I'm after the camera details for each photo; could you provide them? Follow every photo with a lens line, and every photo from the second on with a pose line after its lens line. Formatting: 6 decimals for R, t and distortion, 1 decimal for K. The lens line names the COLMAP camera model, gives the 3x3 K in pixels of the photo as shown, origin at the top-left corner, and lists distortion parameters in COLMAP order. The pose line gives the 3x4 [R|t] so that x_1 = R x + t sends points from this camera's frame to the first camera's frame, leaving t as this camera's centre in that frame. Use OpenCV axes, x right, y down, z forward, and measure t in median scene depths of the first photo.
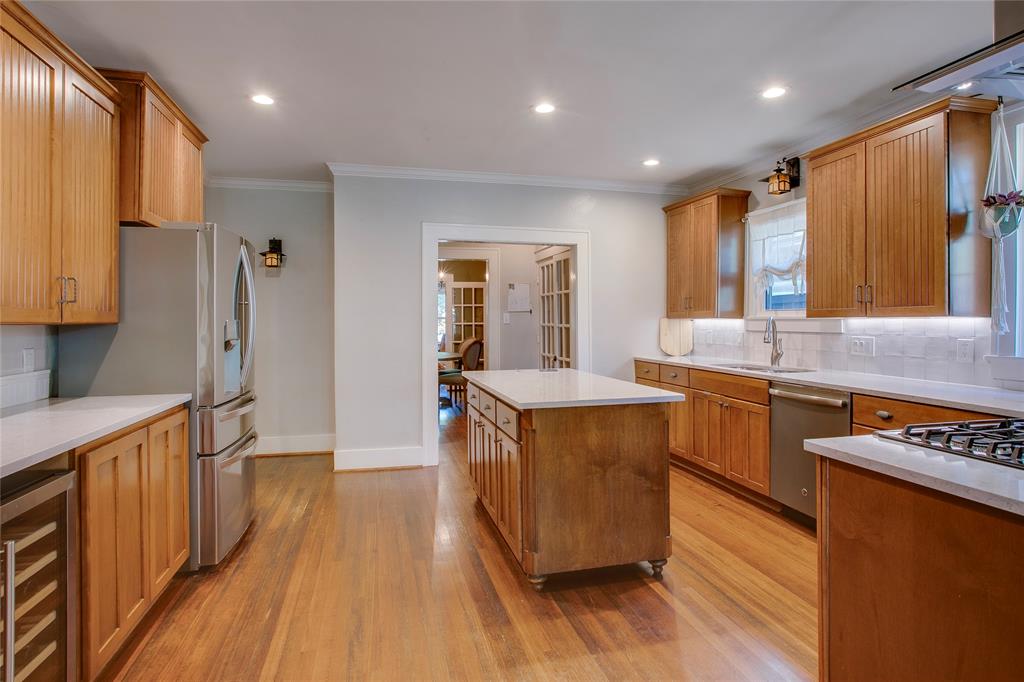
lens RADIAL K [[533.8, 0, 507.1], [0, 533.8, 319.1], [0, 0, 1]] dist [0.001232, 0.000324]
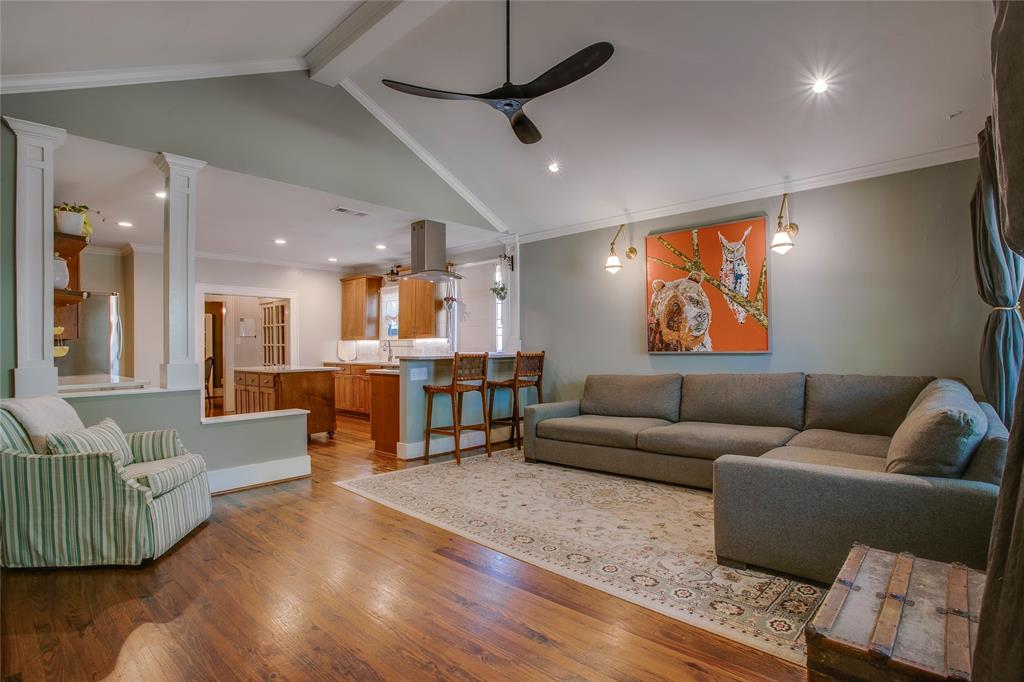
lens RADIAL K [[510.7, 0, 512.0], [0, 510.7, 341.0], [0, 0, 1]] dist [-0.053863, 0.000276]
pose [[0.837686, -0.001106, 0.546151, -0.202373], [0.006113, 0.999954, -0.007351, 0.021405], [-0.546118, 0.009496, 0.837654, -0.967495]]
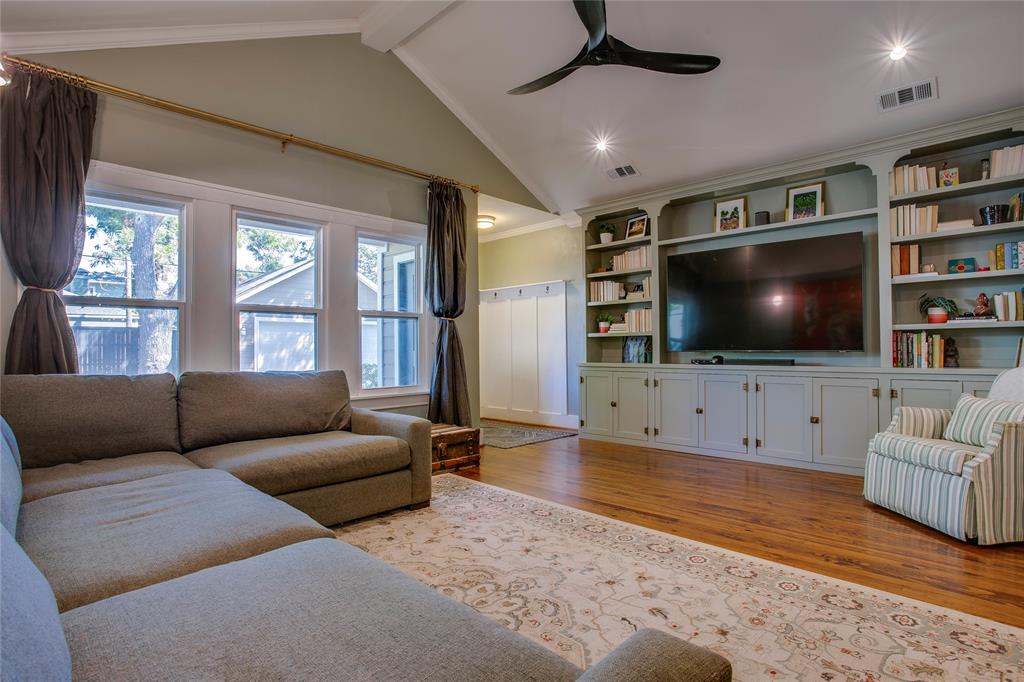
lens RADIAL K [[514.2, 0, 512.0], [0, 514.2, 341.0], [0, 0, 1]] dist [-0.070454, 0.029161]
pose [[-0.855314, 0.001613, -0.518107, 0.630641], [0.012445, 0.999771, -0.017433, 0.057907], [0.517960, -0.021358, -0.855138, 0.132865]]
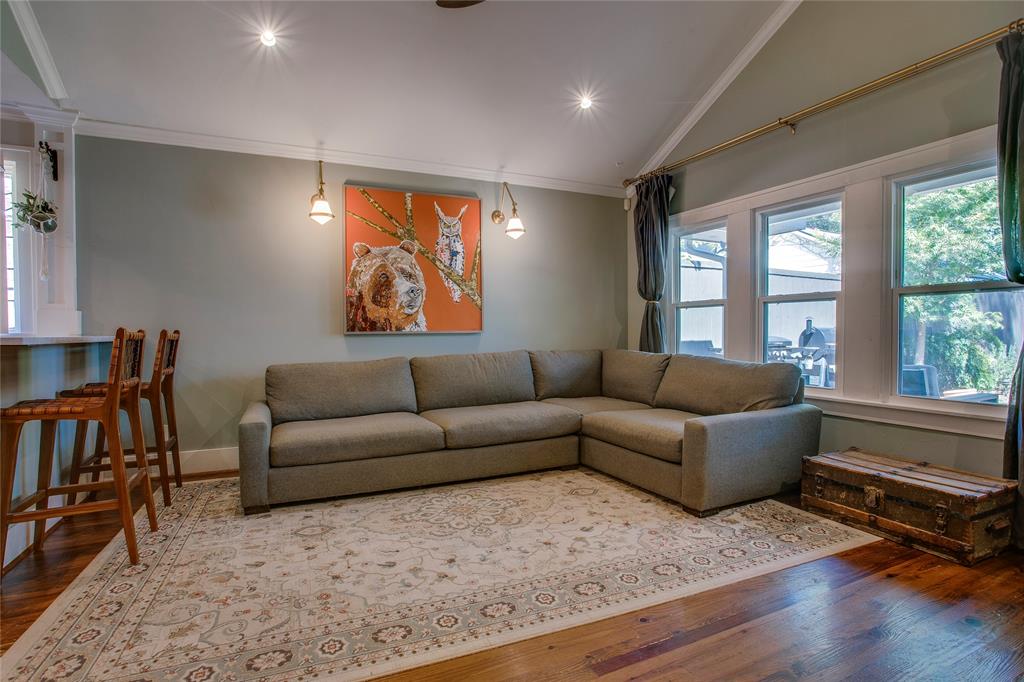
lens RADIAL K [[514.2, 0, 512.0], [0, 514.2, 341.0], [0, 0, 1]] dist [-0.070454, 0.029161]
pose [[-0.184861, -0.015117, 0.982648, -0.271494], [0.000358, 0.999881, 0.015450, 0.043504], [-0.982765, 0.003207, -0.184833, -0.218890]]
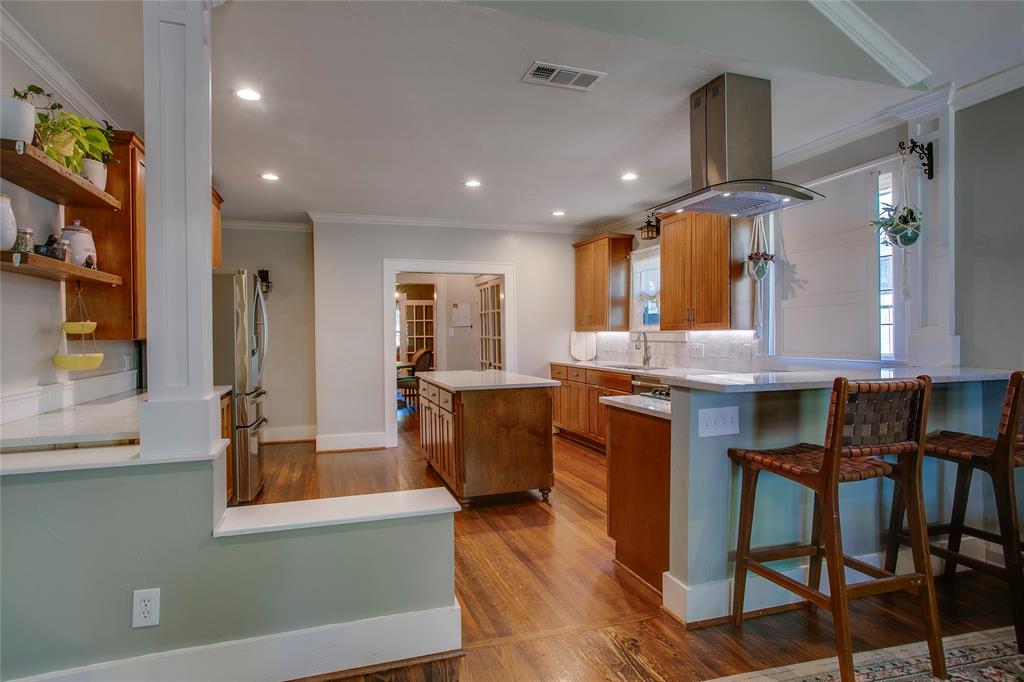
lens RADIAL K [[528.6, 0, 483.5], [0, 528.6, 336.7], [0, 0, 1]] dist [-0.054210, 0.032747]
pose [[0.998874, -0.007052, 0.046922, 0.023686], [0.006629, 0.999936, 0.009166, -0.002322], [-0.046984, -0.008844, 0.998856, -0.315974]]
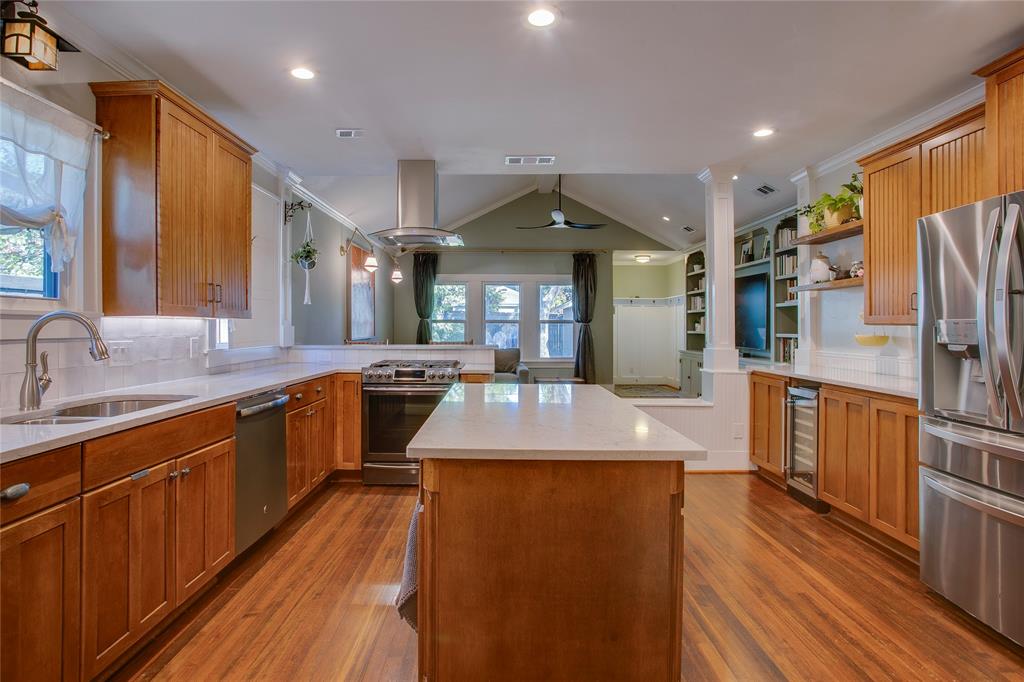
lens RADIAL K [[514.2, 0, 478.1], [0, 514.2, 325.2], [0, 0, 1]] dist [-0.001881, 0.001185]
pose [[-0.958197, -0.001546, 0.286104, -0.032726], [-0.003756, 0.999967, -0.007175, 0.011148], [-0.286084, -0.007950, -0.958172, 1.313593]]
